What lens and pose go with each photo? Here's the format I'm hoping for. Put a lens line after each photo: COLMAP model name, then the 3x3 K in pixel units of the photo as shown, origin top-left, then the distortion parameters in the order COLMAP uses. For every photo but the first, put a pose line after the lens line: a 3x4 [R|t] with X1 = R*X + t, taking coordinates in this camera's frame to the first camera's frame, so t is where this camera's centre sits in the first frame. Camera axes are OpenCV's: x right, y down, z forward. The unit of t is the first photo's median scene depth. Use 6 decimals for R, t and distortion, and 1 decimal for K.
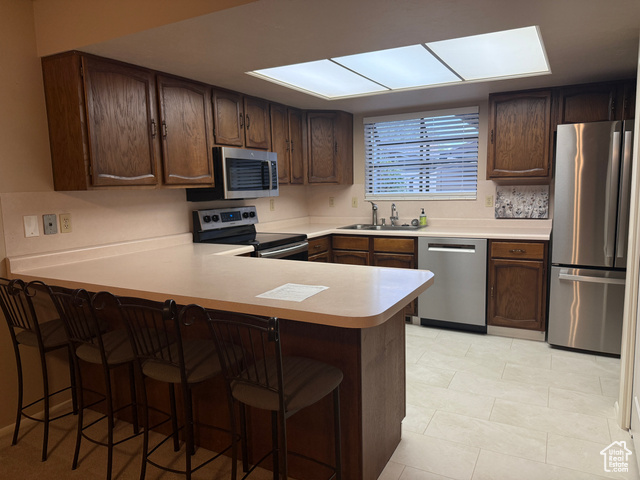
lens RADIAL K [[451.7, 0, 315.1], [0, 451.7, 244.7], [0, 0, 1]] dist [0.045557, -0.030611]
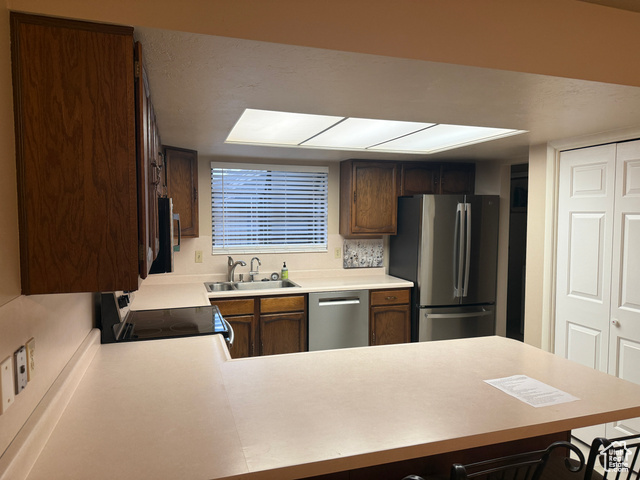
lens RADIAL K [[451.7, 0, 319.3], [0, 451.7, 237.8], [0, 0, 1]] dist [0.045557, -0.030611]
pose [[0.674177, -0.015637, 0.738404, -0.473781], [0.074839, 0.996076, -0.047236, -0.087966], [-0.734768, 0.087107, 0.672702, 0.310967]]
